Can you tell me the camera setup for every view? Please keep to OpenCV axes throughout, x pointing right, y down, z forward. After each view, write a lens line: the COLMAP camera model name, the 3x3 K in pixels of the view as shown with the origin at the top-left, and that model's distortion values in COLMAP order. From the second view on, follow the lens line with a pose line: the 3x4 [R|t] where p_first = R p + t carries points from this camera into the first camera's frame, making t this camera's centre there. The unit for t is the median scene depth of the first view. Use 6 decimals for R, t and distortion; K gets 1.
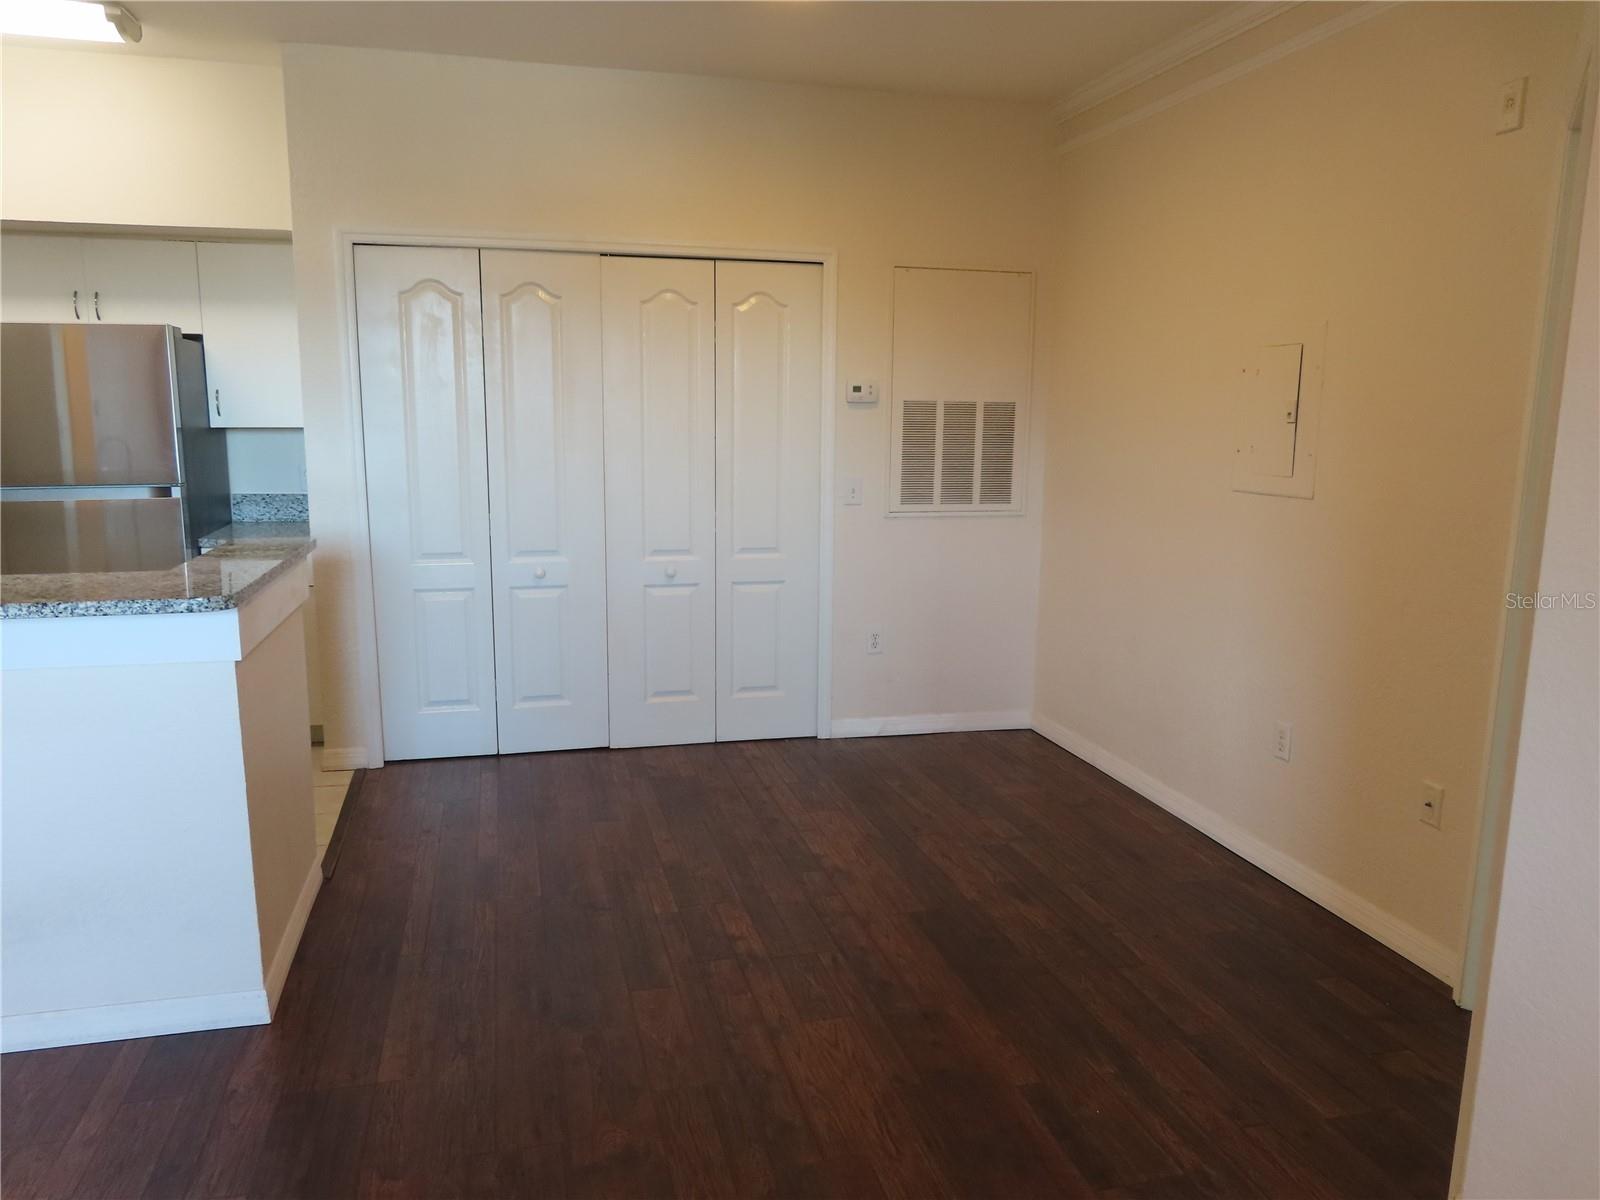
lens RADIAL K [[1152.2, 0, 797.4], [0, 1152.2, 595.4], [0, 0, 1]] dist [-0.032702, 0.038283]
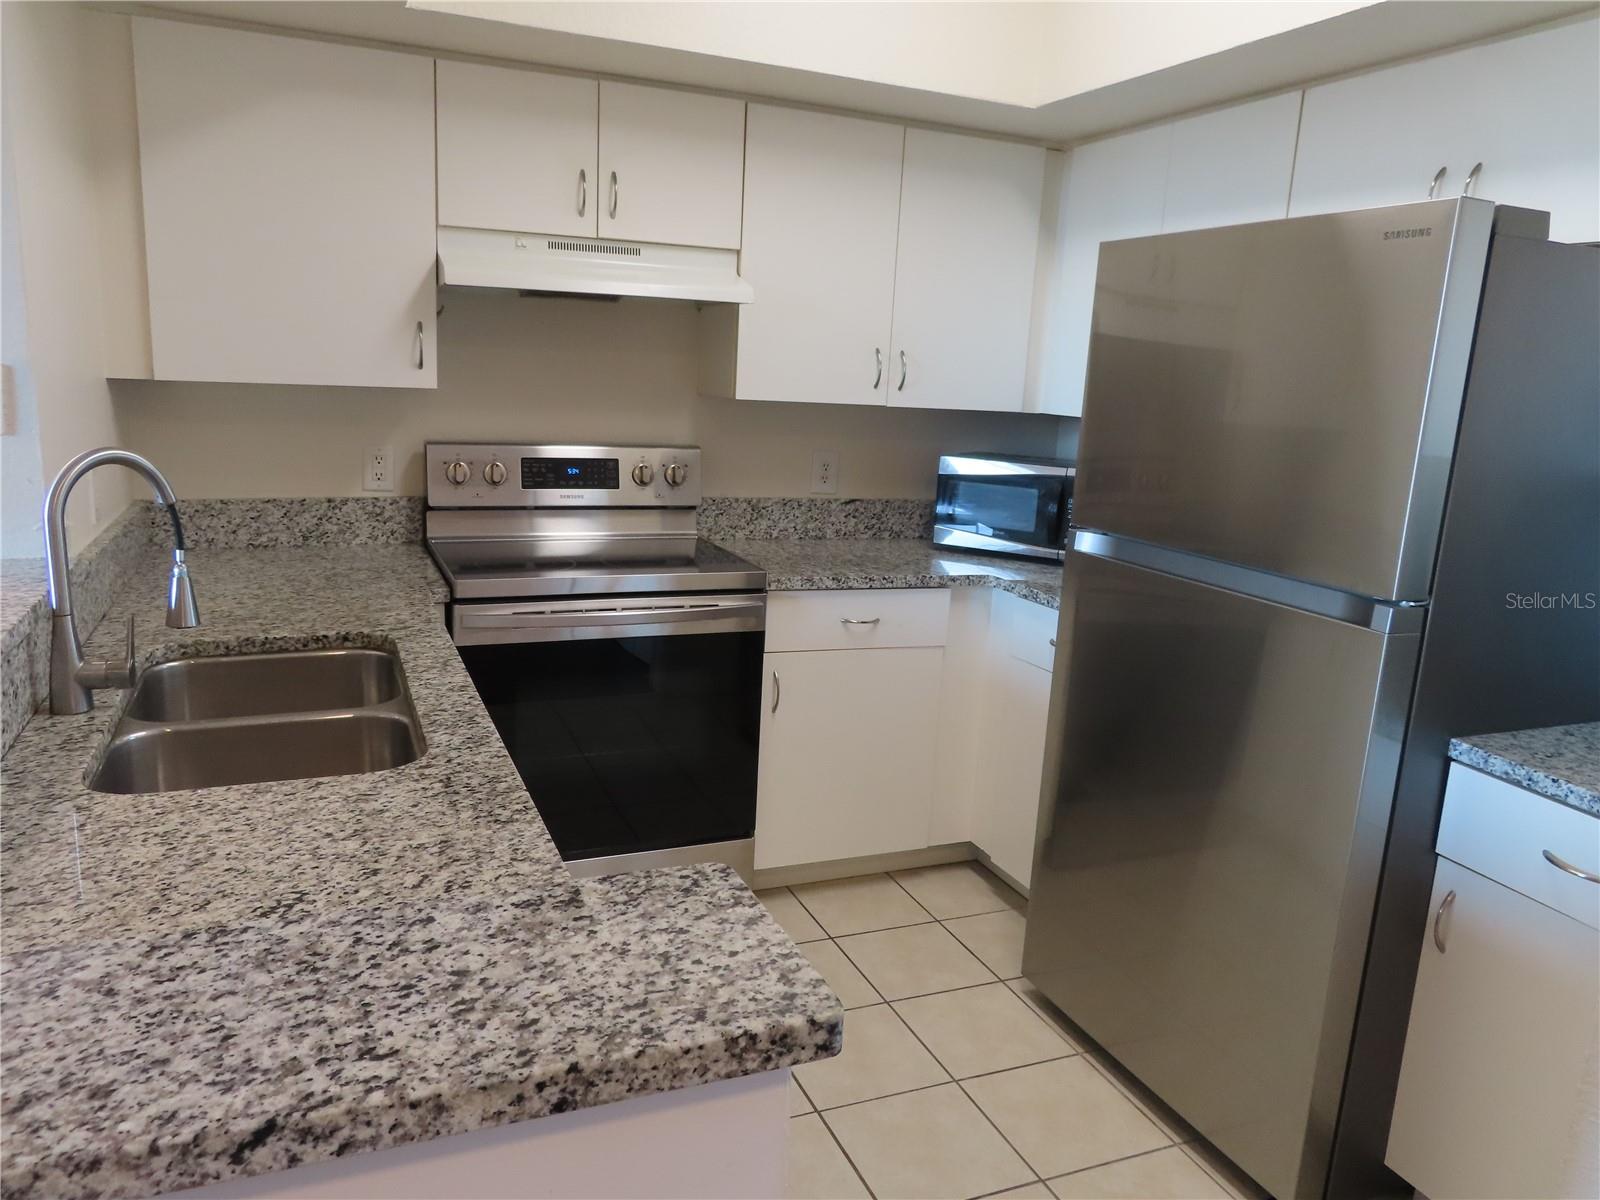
lens RADIAL K [[1152.2, 0, 797.4], [0, 1152.2, 595.4], [0, 0, 1]] dist [-0.032702, 0.038283]
pose [[0.144462, 0.201424, -0.968792, -0.179065], [-0.215031, 0.962056, 0.167959, -0.122239], [0.965864, 0.184057, 0.182293, 0.722408]]
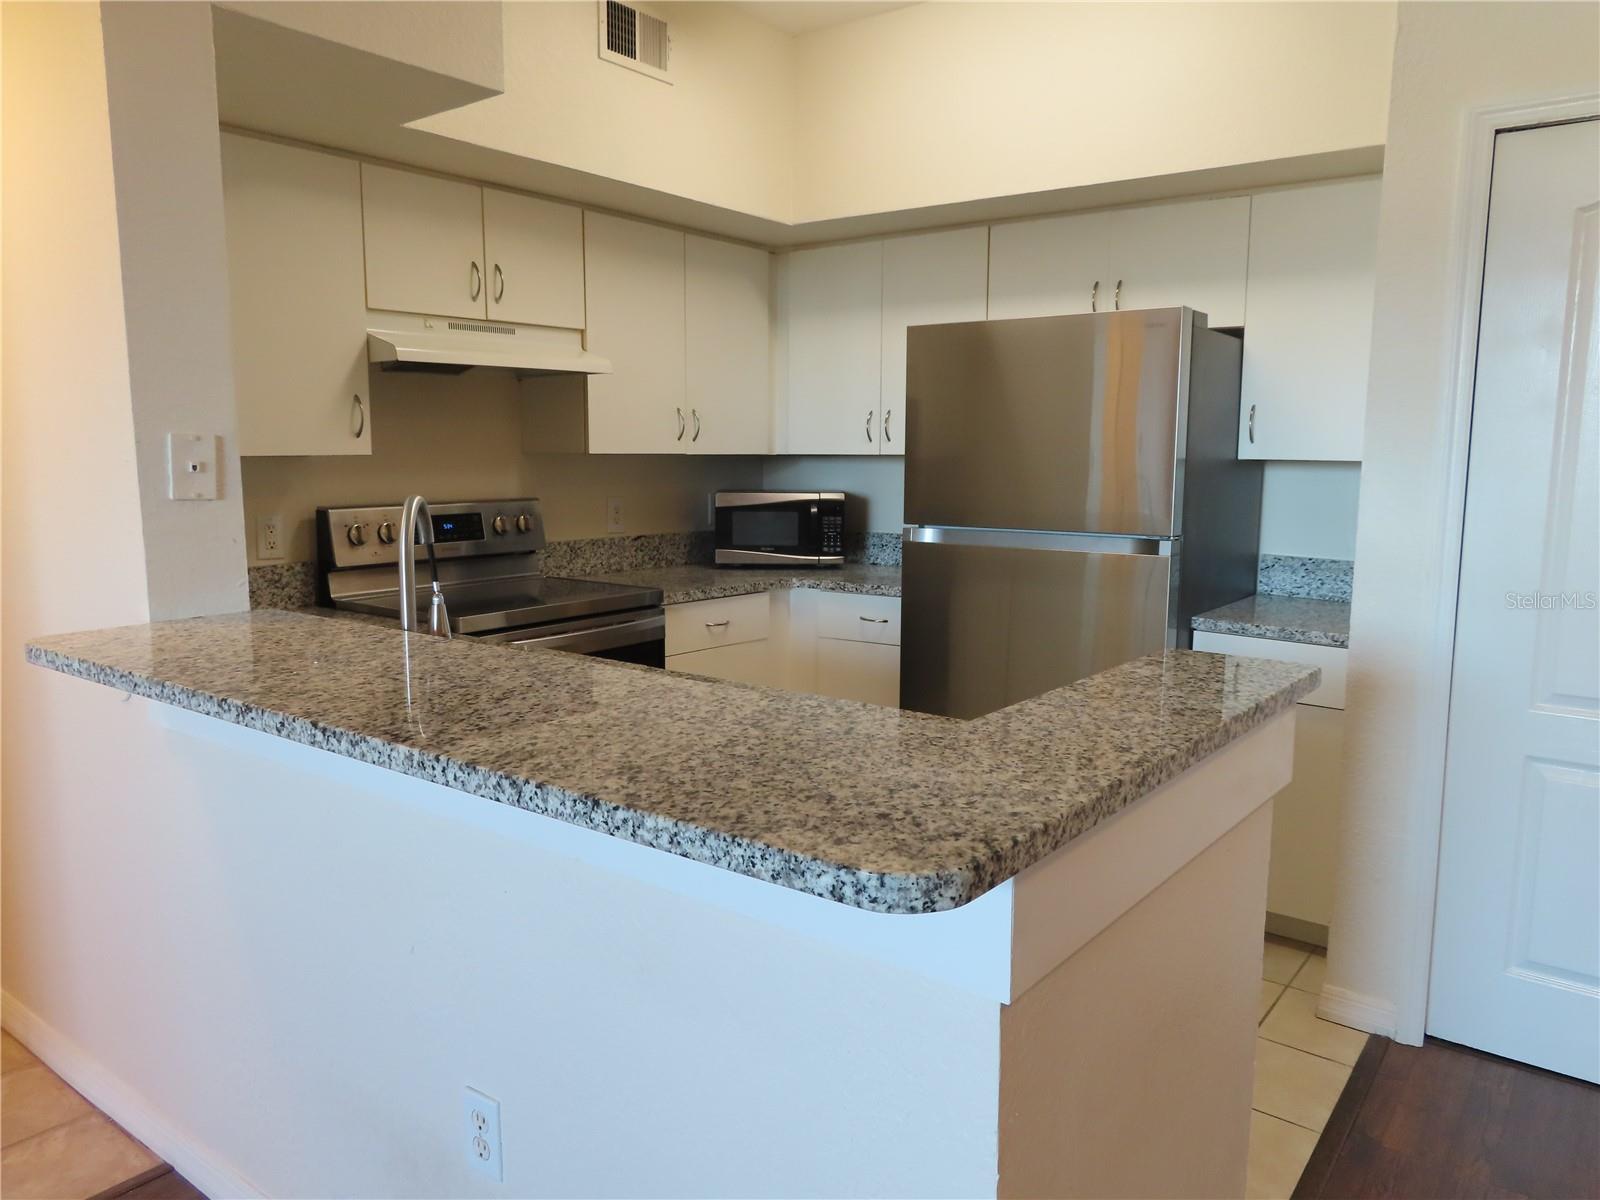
lens RADIAL K [[1152.2, 0, 797.4], [0, 1152.2, 595.4], [0, 0, 1]] dist [-0.032702, 0.038283]
pose [[0.618769, 0.100069, -0.779173, -0.136471], [-0.133184, 0.990858, 0.021489, -0.047547], [0.774201, 0.090476, 0.626440, 0.395682]]
